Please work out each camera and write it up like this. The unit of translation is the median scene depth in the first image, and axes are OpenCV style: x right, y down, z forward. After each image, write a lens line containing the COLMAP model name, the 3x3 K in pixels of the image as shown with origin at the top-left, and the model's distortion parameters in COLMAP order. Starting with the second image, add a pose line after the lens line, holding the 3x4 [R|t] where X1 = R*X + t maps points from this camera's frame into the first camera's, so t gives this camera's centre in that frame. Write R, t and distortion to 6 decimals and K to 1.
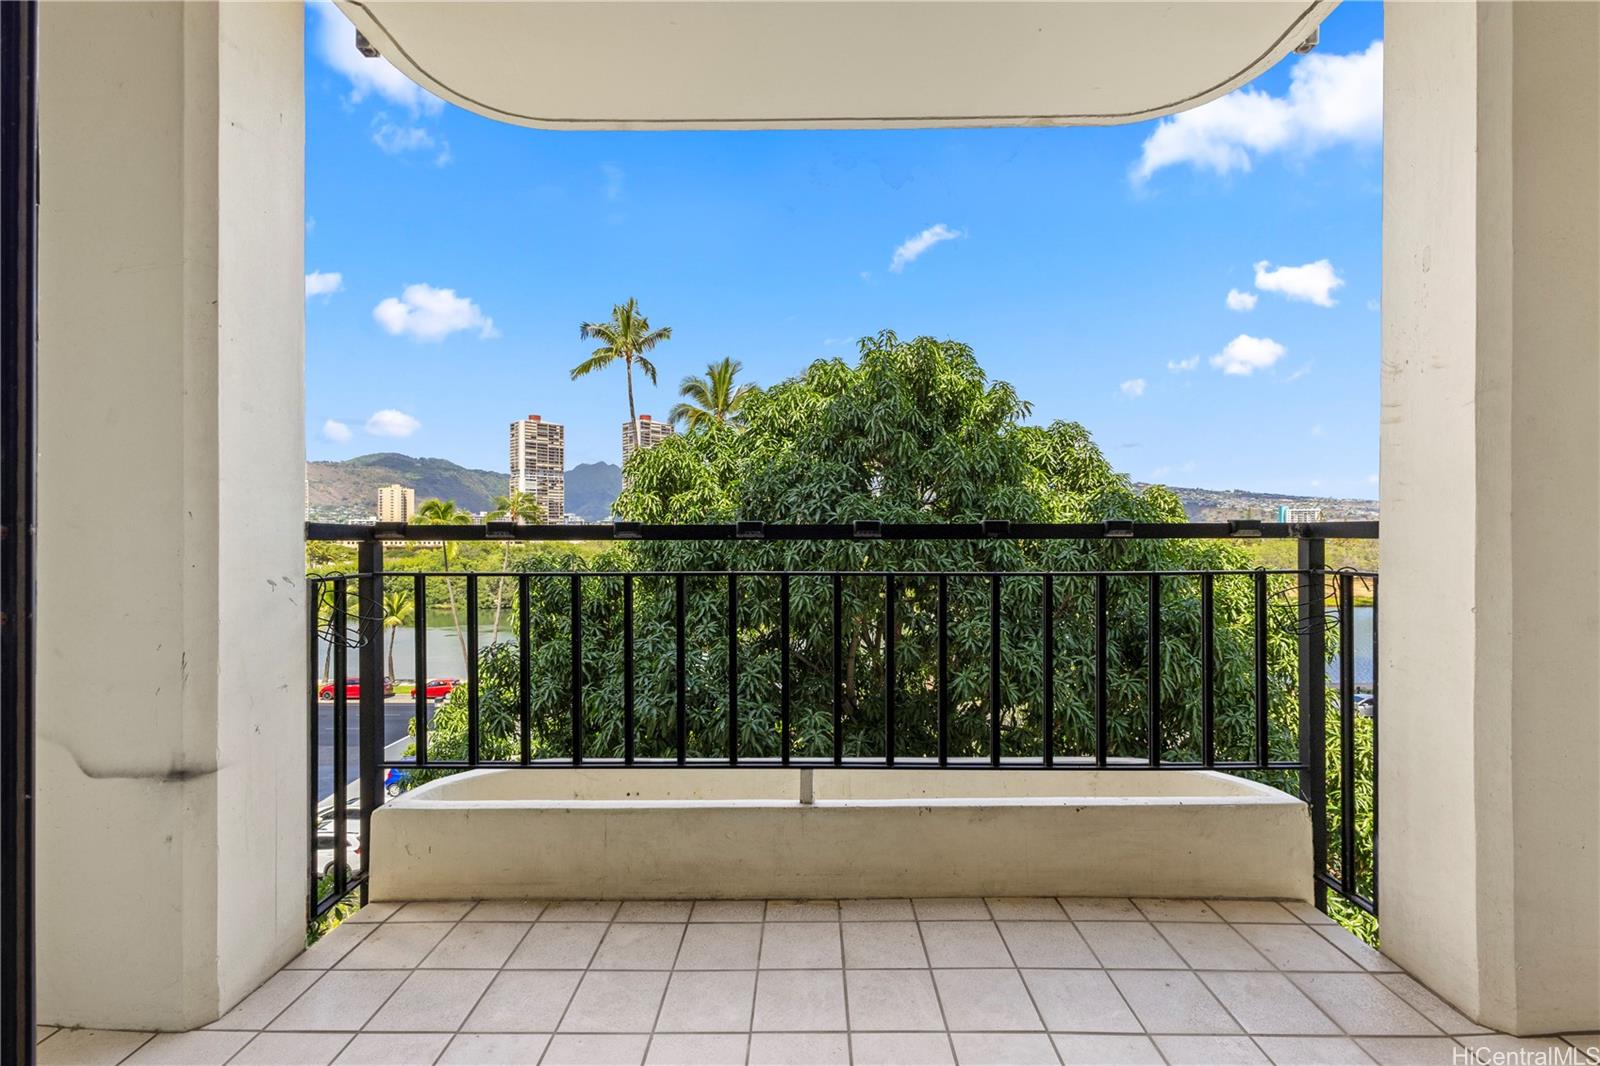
lens RADIAL K [[686.5, 0, 799.9], [0, 686.5, 528.3], [0, 0, 1]] dist [0.005339, 0.000174]
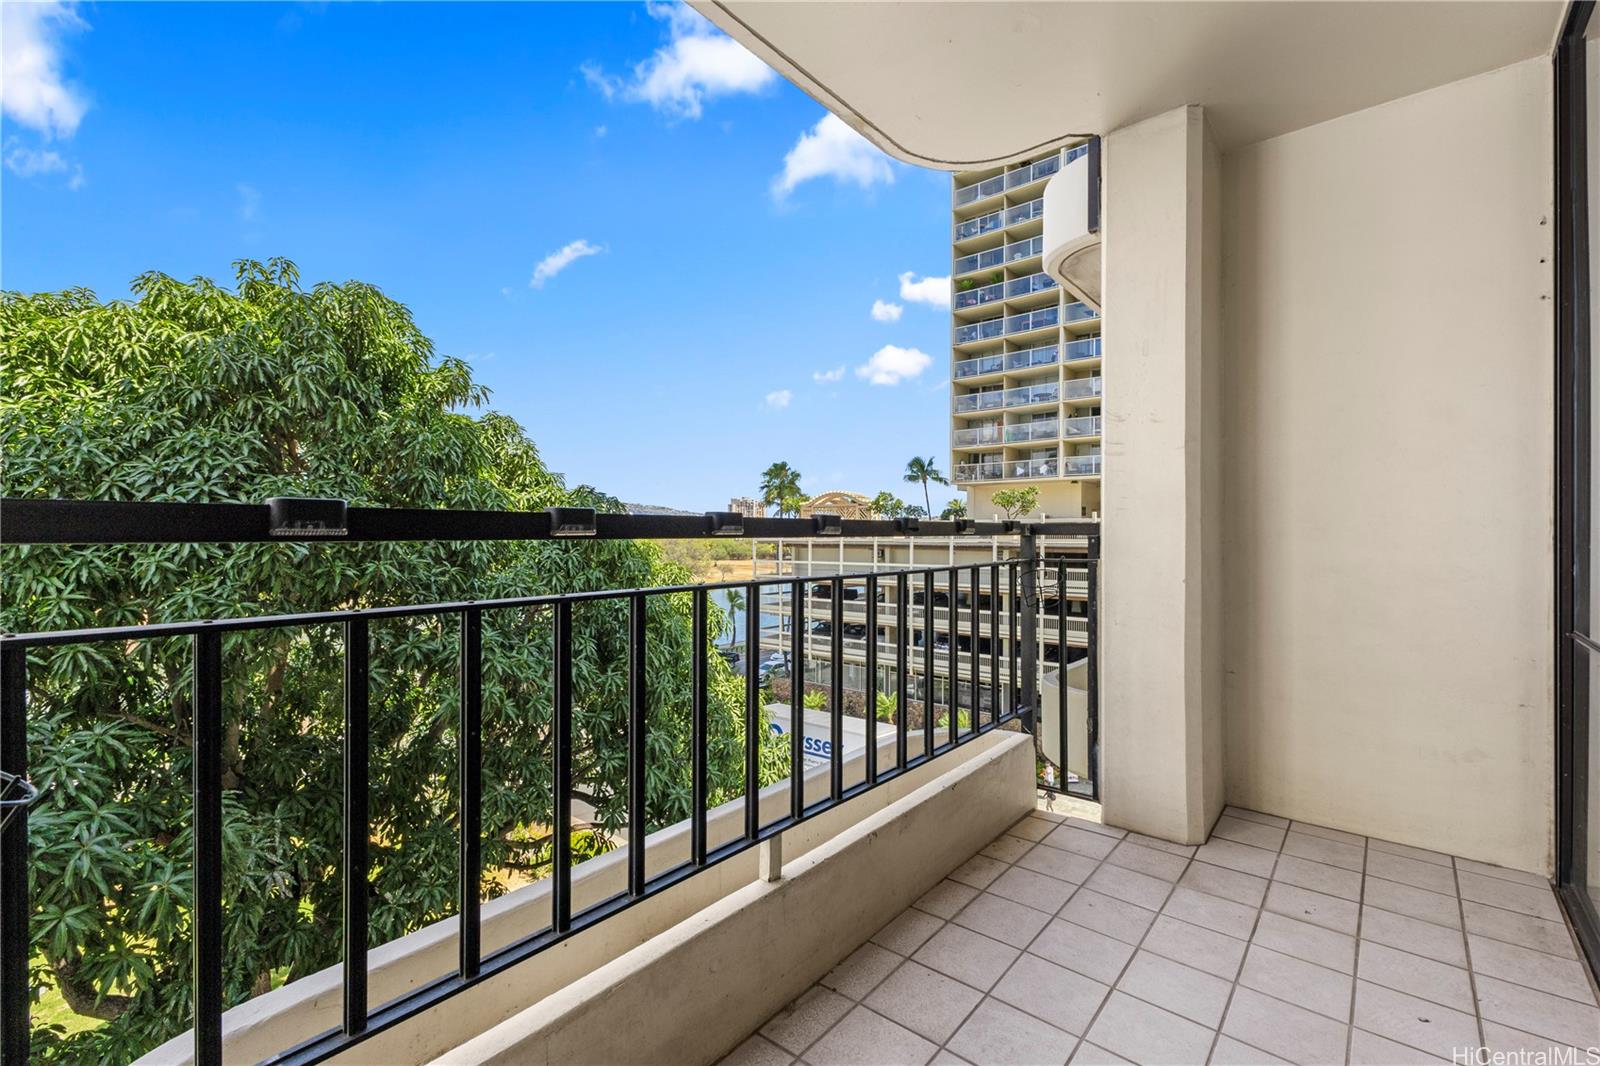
lens RADIAL K [[701.0, 0, 794.0], [0, 701.0, 532.8], [0, 0, 1]] dist [0.002648, -0.000039]
pose [[0.640150, 0.001602, 0.768248, -0.115214], [-0.006188, 0.999976, 0.003071, 0.002338], [-0.768225, -0.006720, 0.640145, 0.097314]]
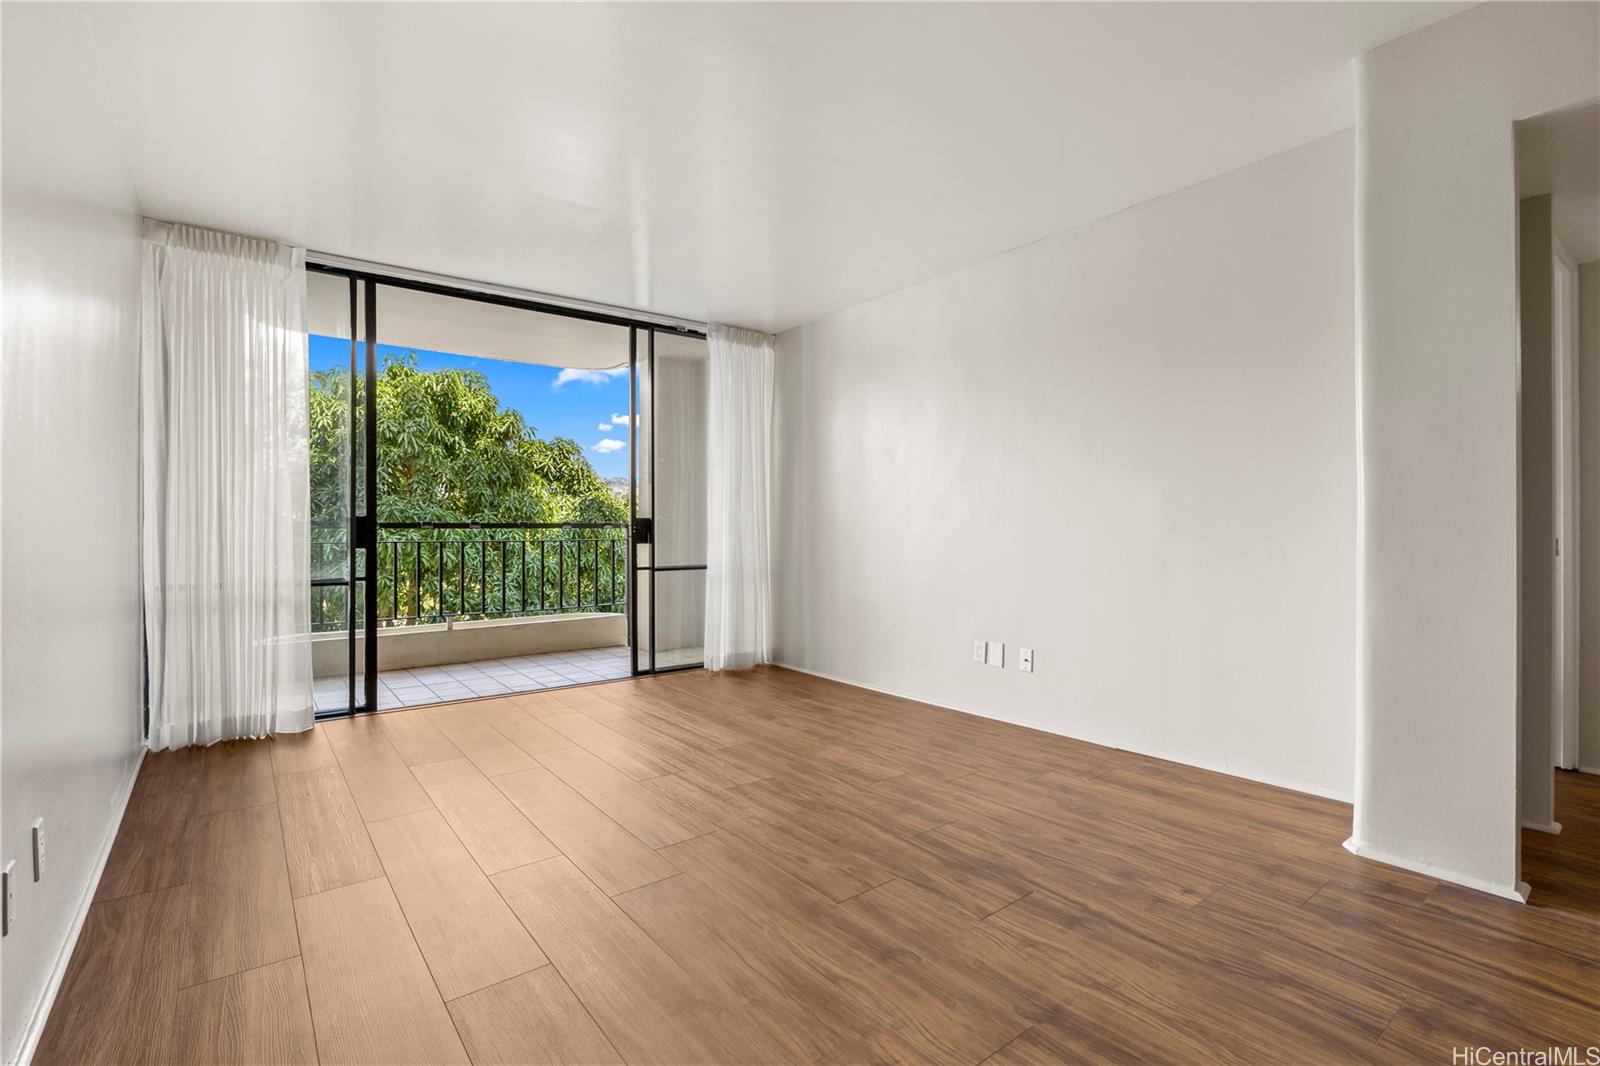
lens RADIAL K [[737.2, 0, 795.7], [0, 737.2, 529.7], [0, 0, 1]] dist [-0.004266, -0.000293]
pose [[0.788233, -0.000385, 0.615377, -0.136348], [-0.005791, 0.999951, 0.008044, -0.002388], [-0.615350, -0.009904, 0.788192, -0.412109]]
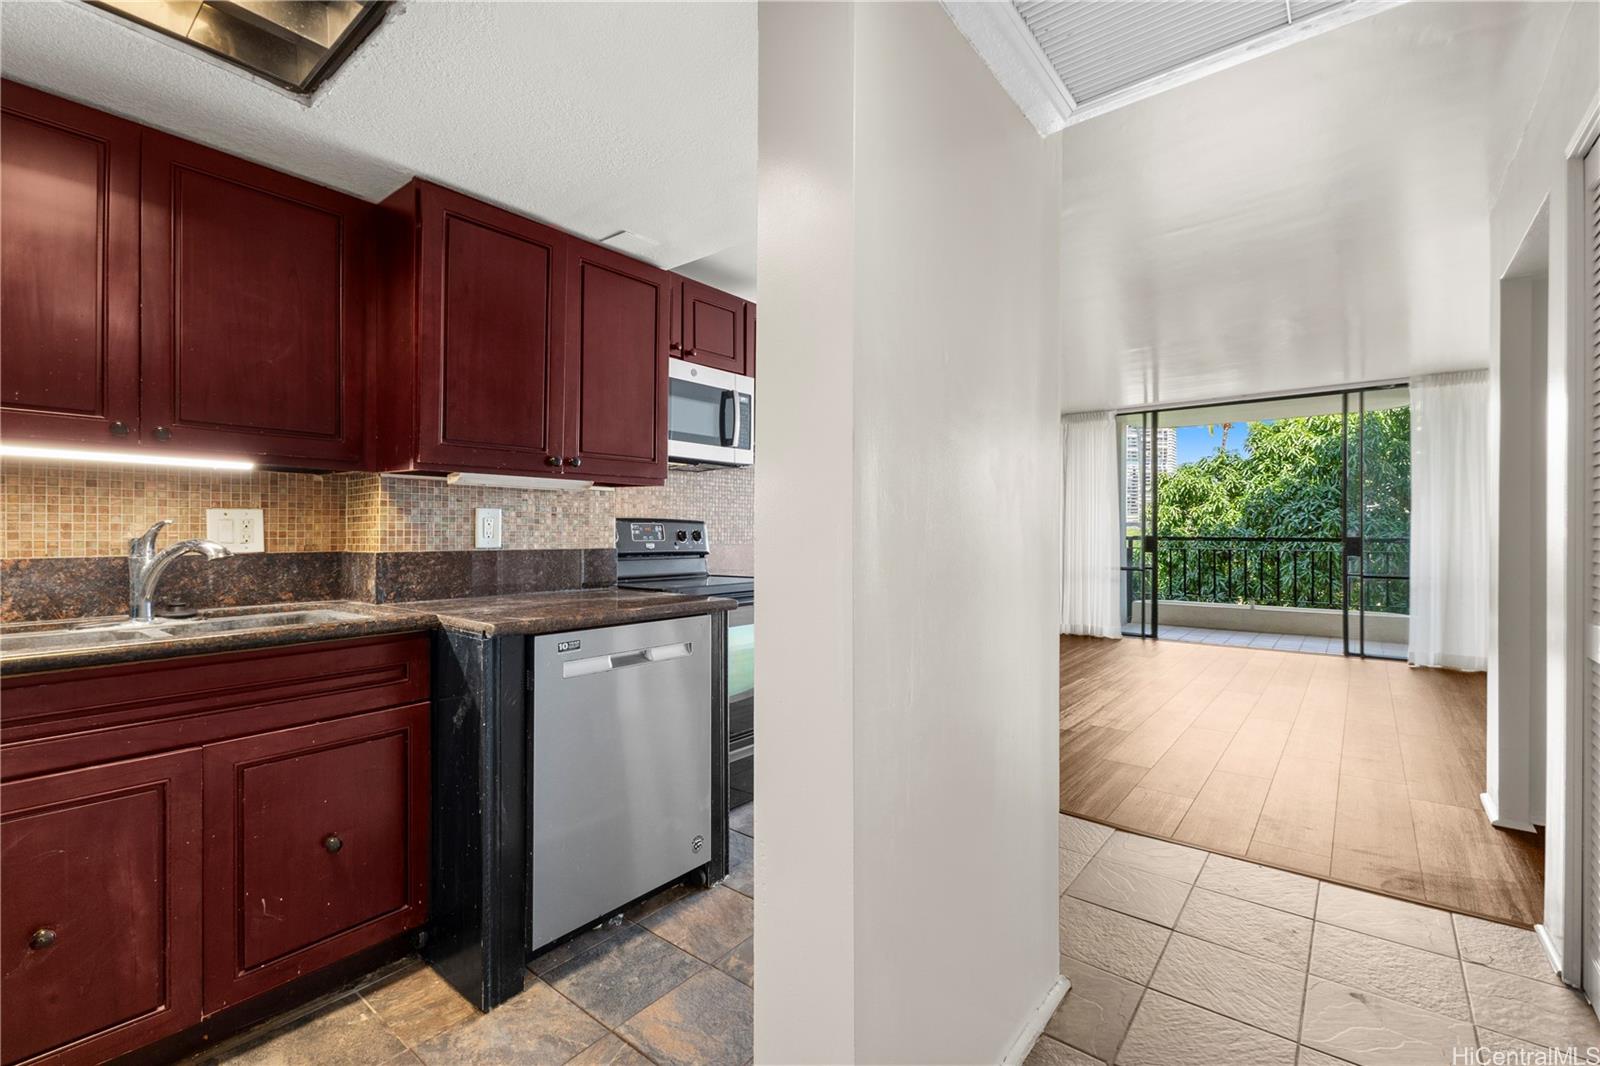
lens RADIAL K [[686.5, 0, 799.9], [0, 686.5, 528.3], [0, 0, 1]] dist [0.005339, 0.000174]
pose [[0.781391, -0.000188, -0.624041, 0.088047], [0.005228, 0.999967, 0.006246, -0.019814], [0.624020, -0.008143, 0.781366, -0.743016]]
